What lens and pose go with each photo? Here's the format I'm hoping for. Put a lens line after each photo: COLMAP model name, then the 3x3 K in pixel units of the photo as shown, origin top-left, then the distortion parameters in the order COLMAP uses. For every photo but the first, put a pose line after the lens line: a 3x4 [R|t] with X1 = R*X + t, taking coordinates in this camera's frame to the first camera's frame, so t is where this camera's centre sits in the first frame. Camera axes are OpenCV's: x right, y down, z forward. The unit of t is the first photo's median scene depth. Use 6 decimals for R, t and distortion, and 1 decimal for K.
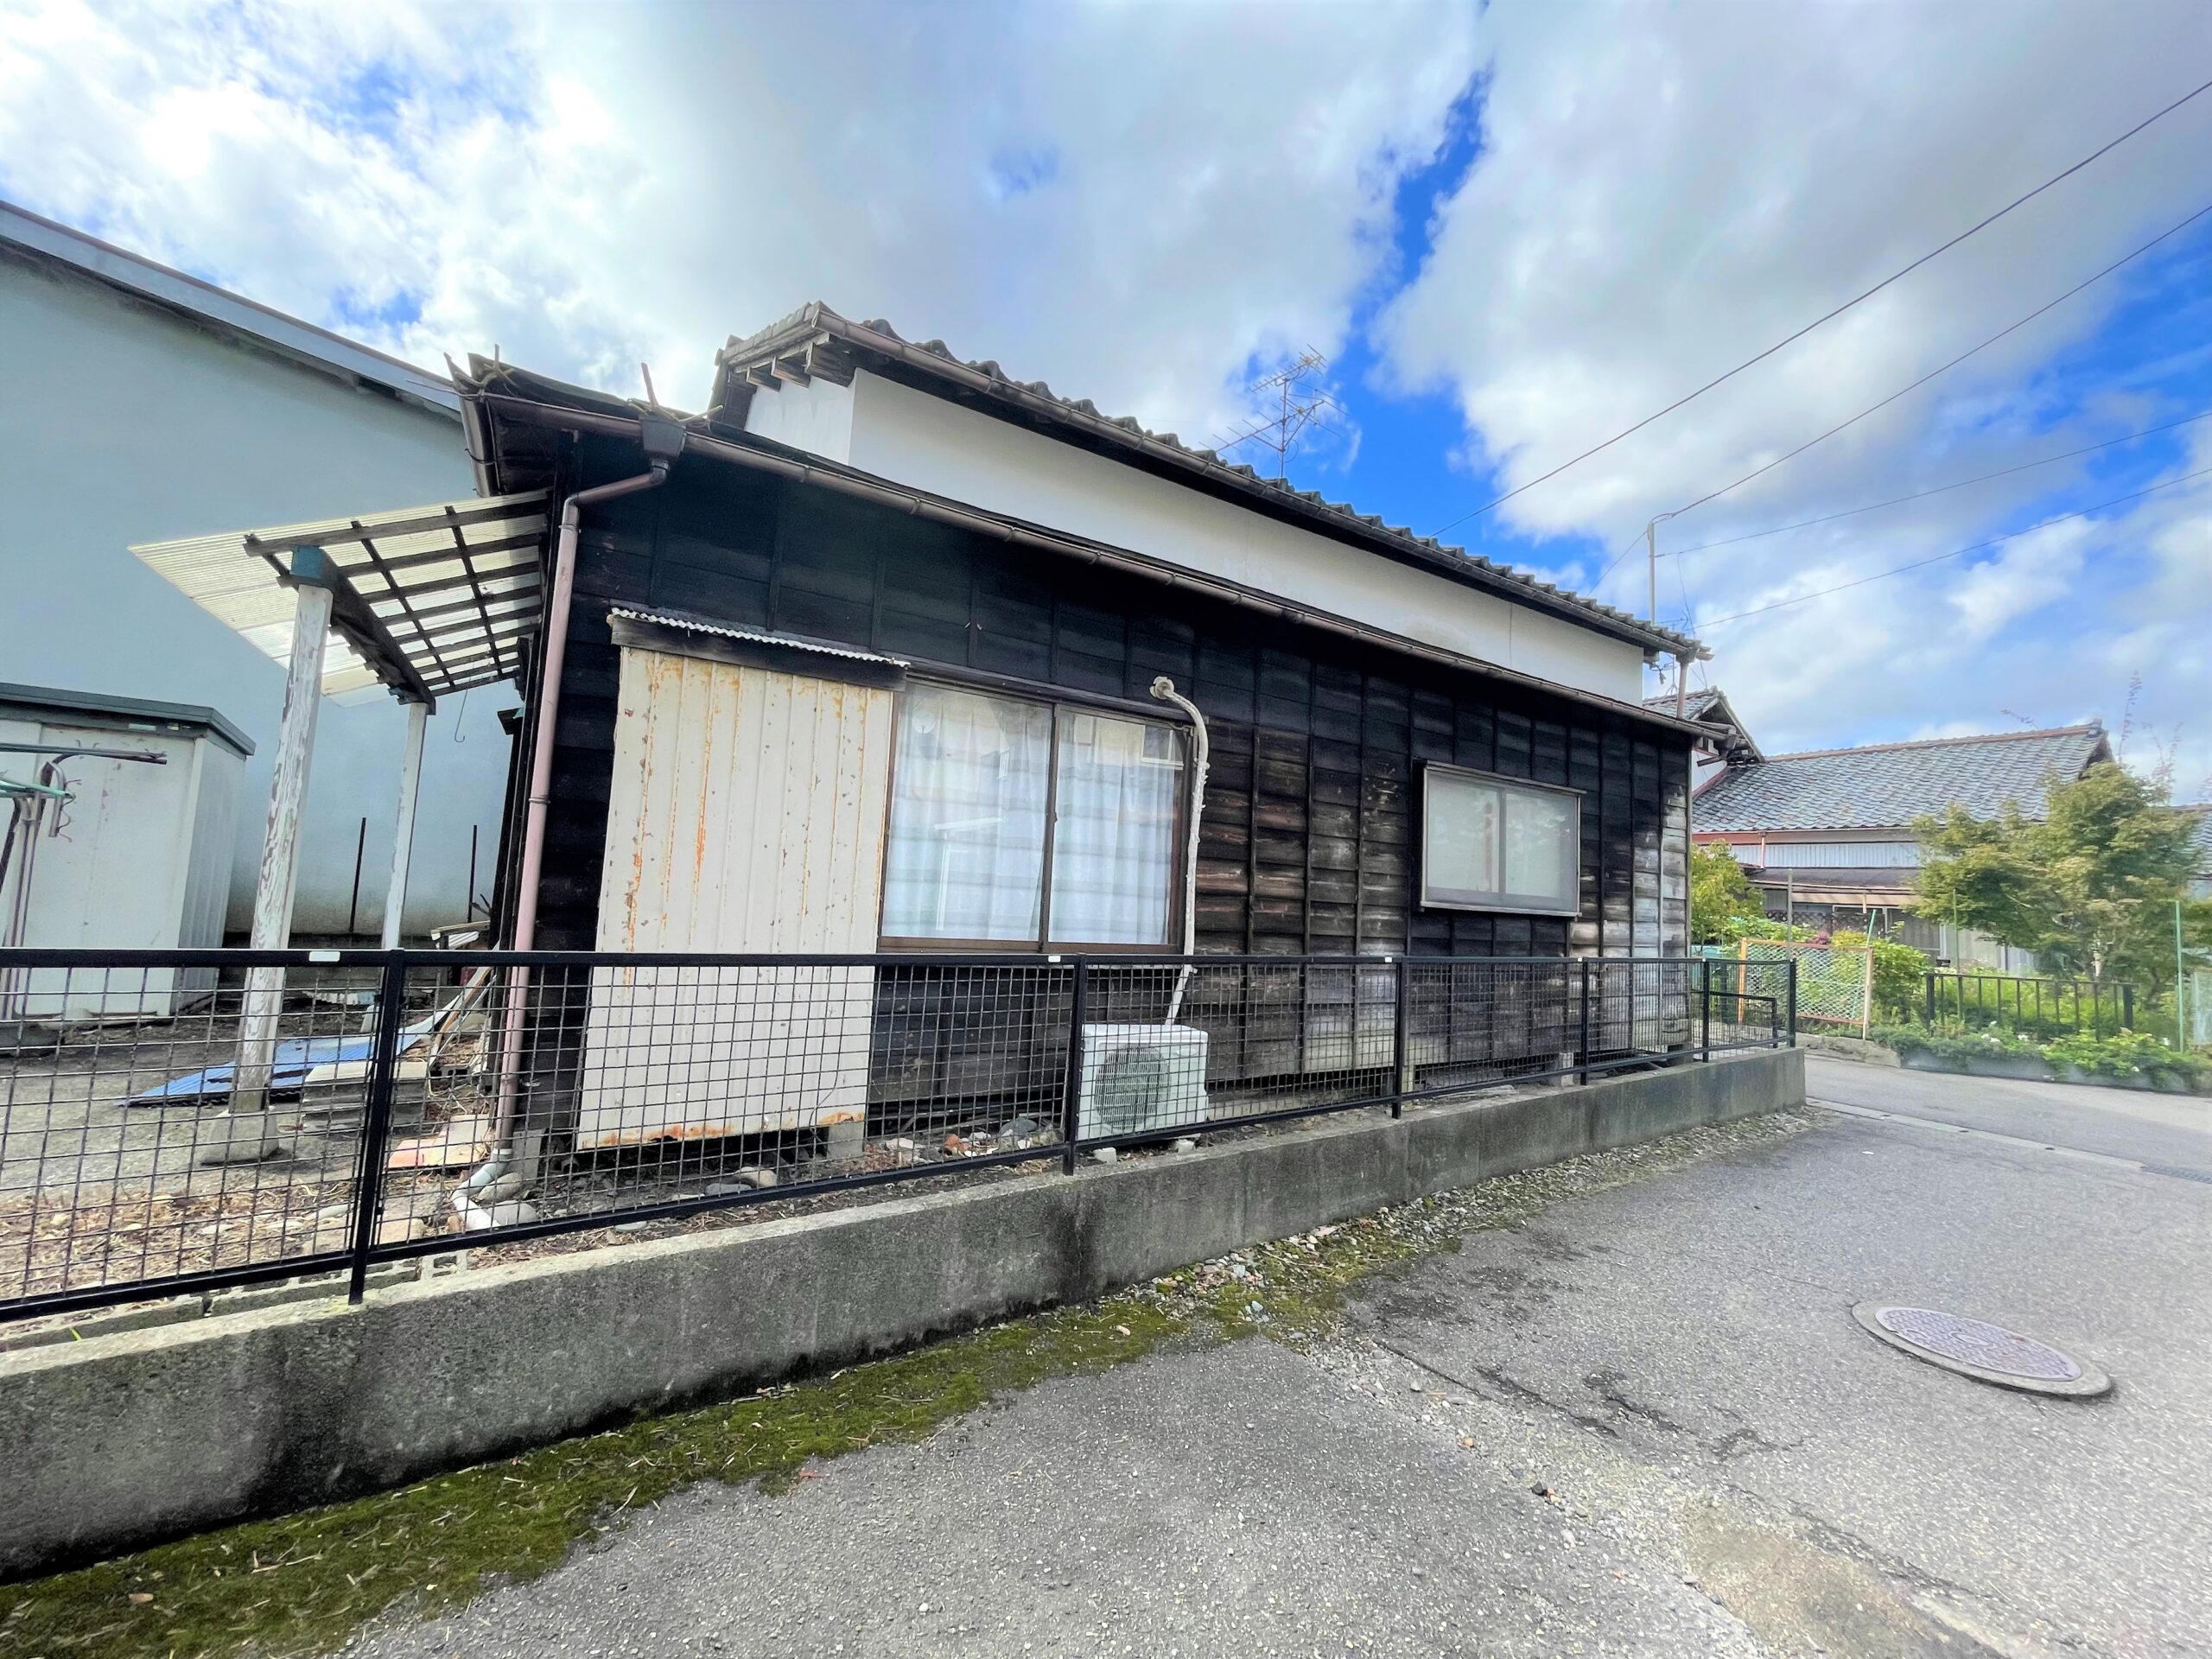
lens RADIAL K [[892.3, 0, 1115.4], [0, 892.3, 816.4], [0, 0, 1]] dist [0.000515, -0.000029]
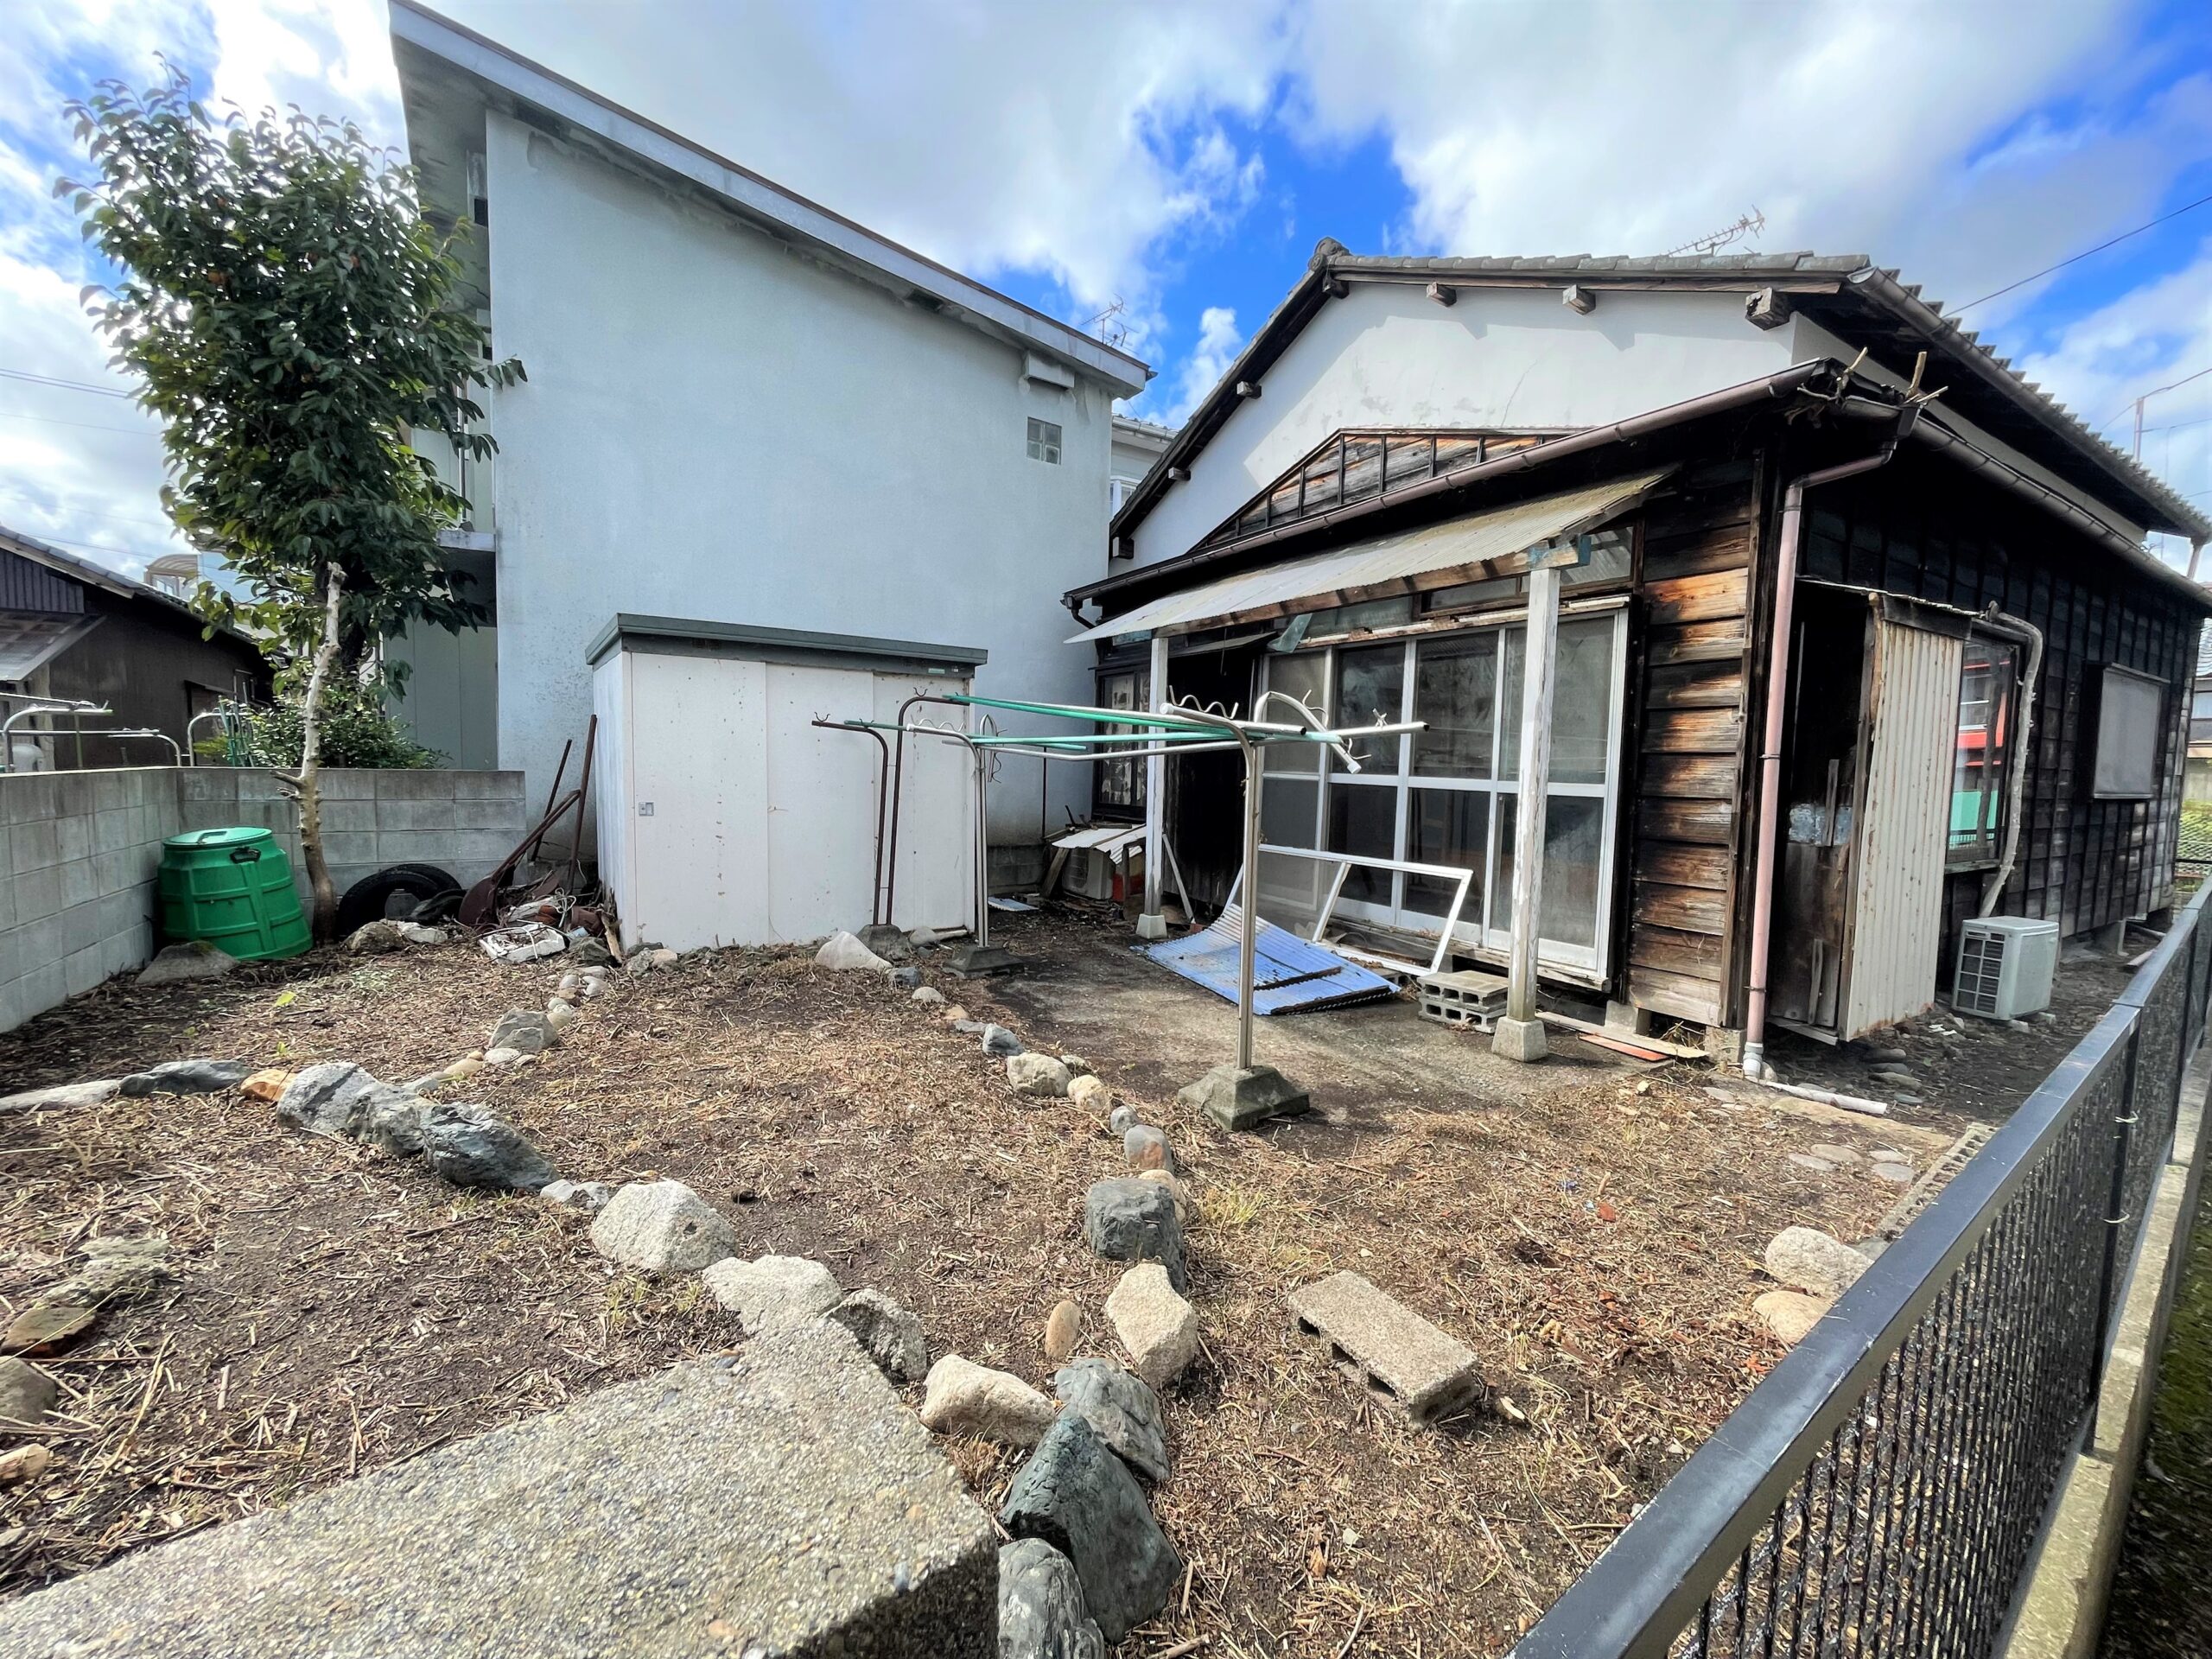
lens RADIAL K [[891.6, 0, 1107.6], [0, 891.6, 825.6], [0, 0, 1]] dist [0.000119, 0.000277]
pose [[0.999494, -0.029673, -0.011476, -0.904122], [0.031148, 0.986150, 0.162902, -0.086861], [0.006483, -0.163177, 0.986575, -0.103462]]
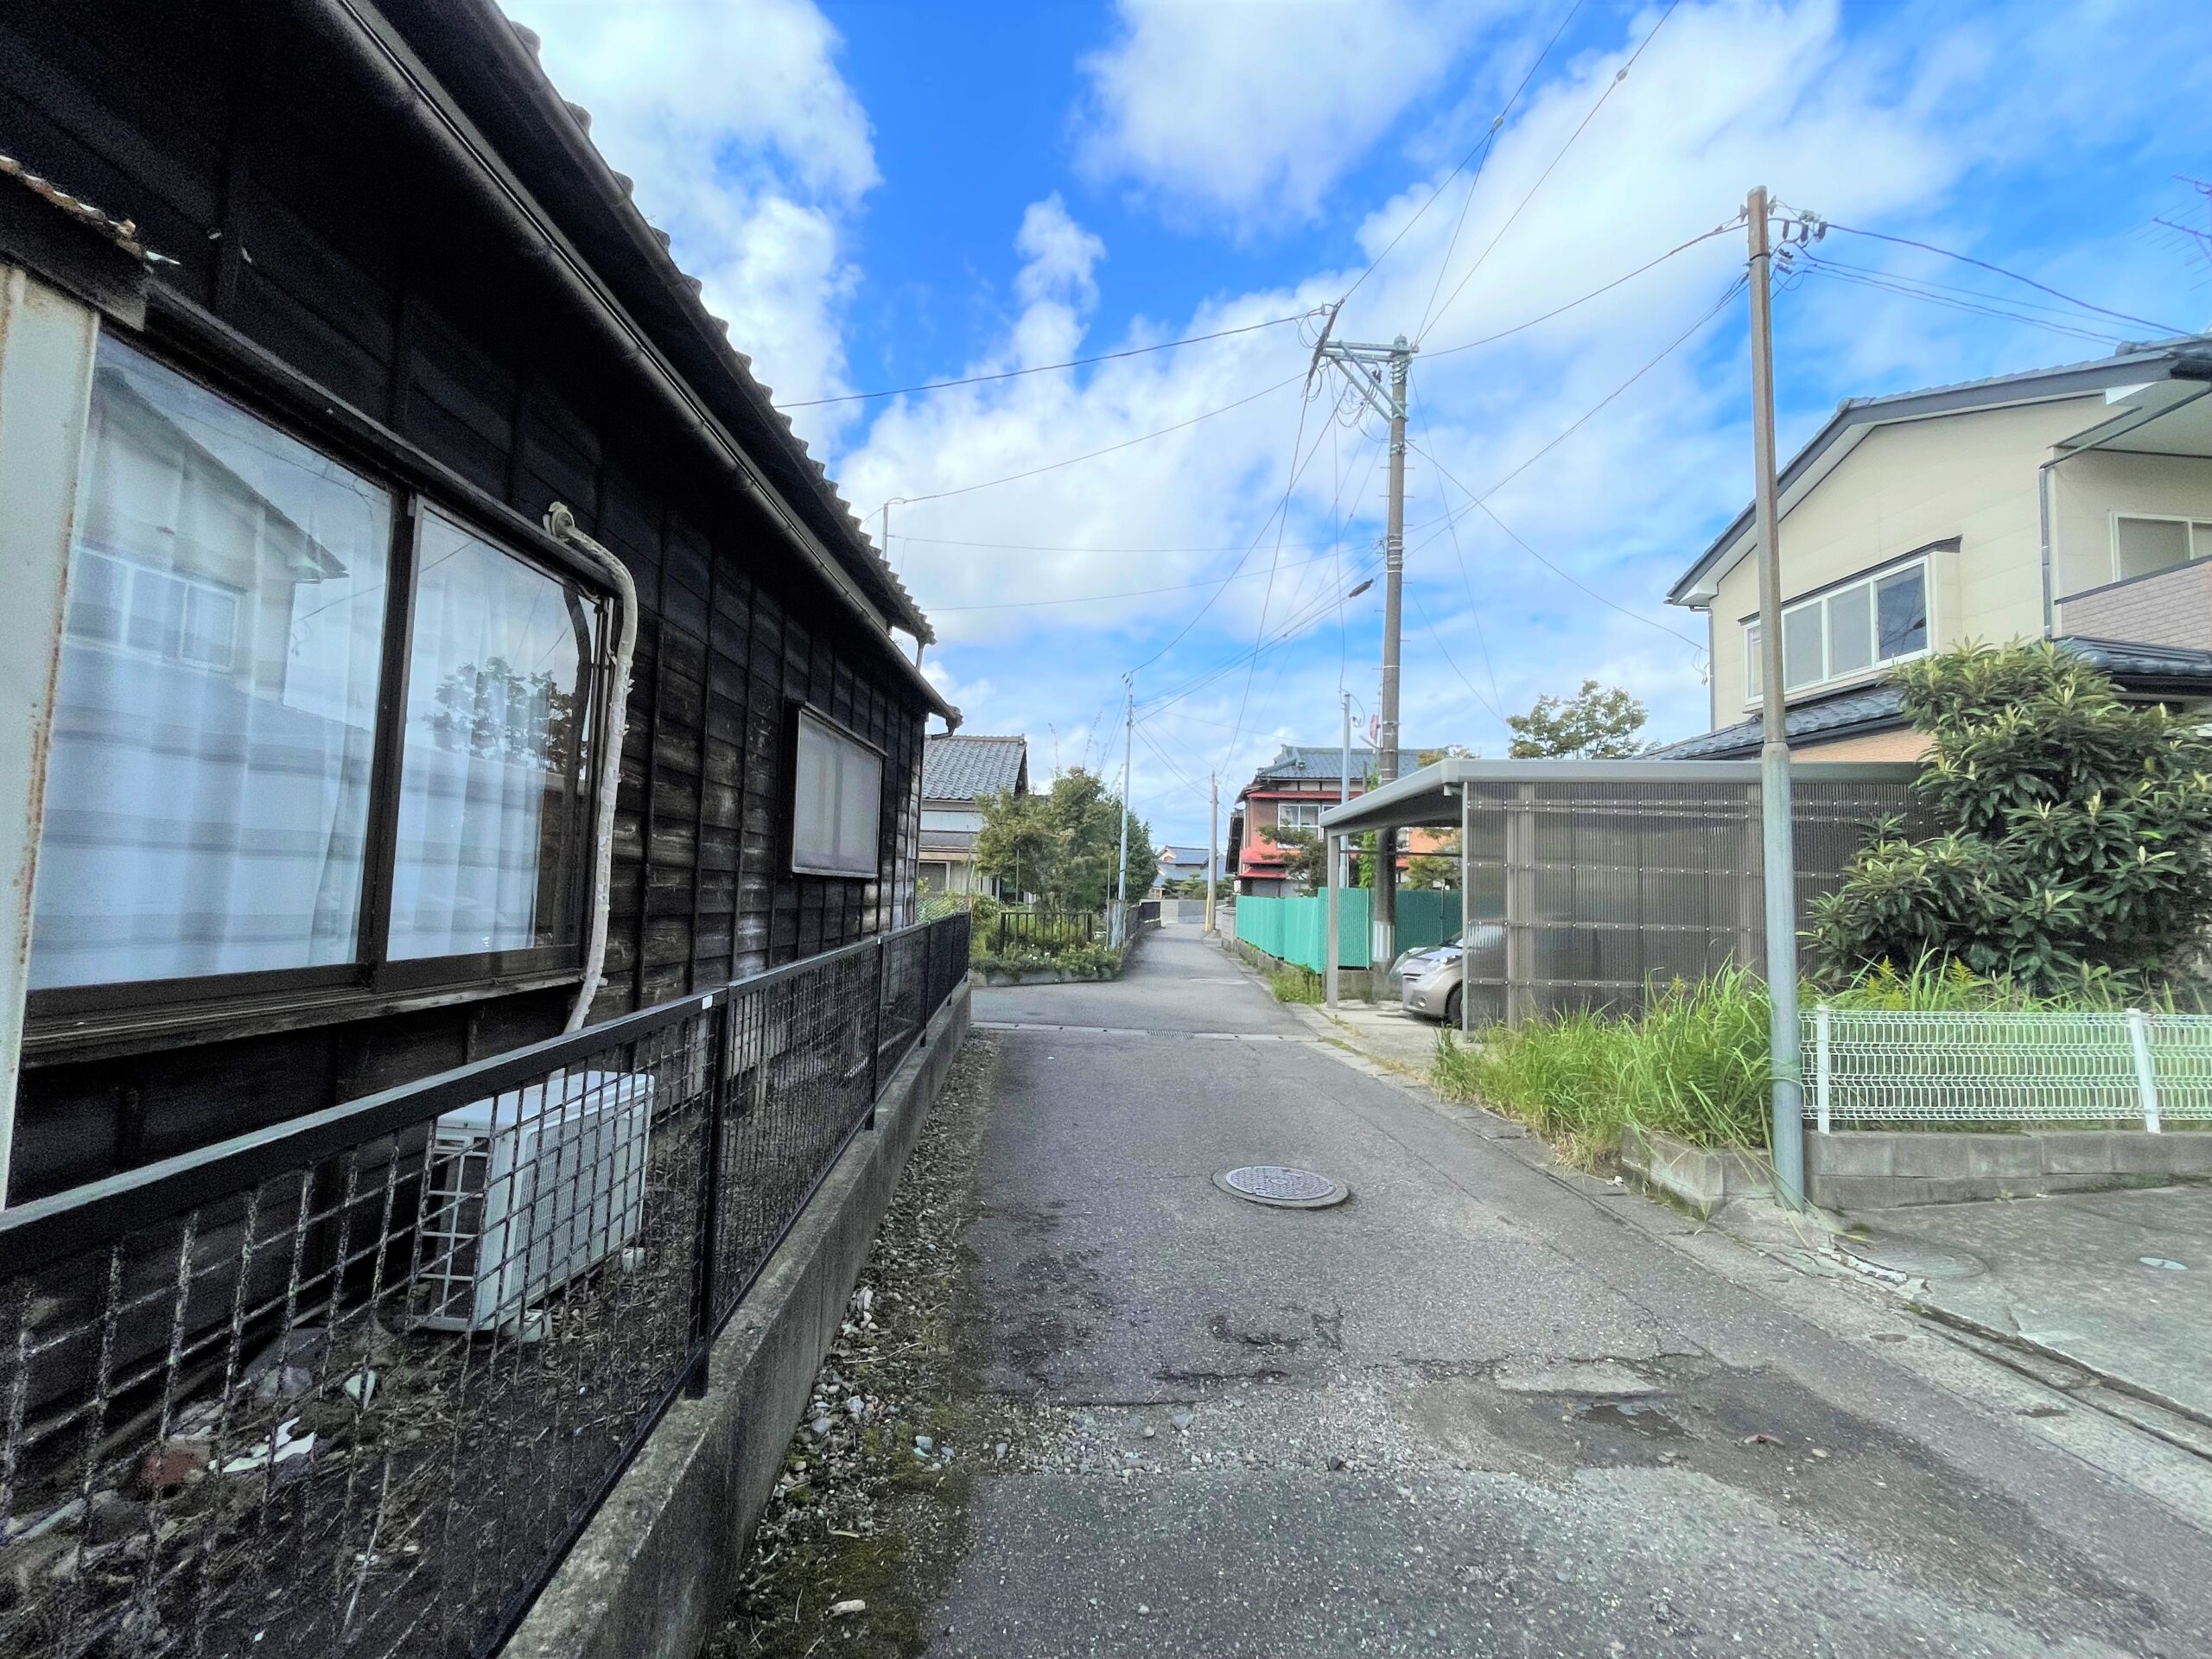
lens RADIAL K [[891.6, 0, 1107.6], [0, 891.6, 825.6], [0, 0, 1]] dist [0.000119, 0.000277]
pose [[0.536195, 0.027914, 0.843632, -0.224344], [-0.082494, 0.996401, 0.019463, 0.016020], [-0.840053, -0.080031, 0.536568, 0.310858]]
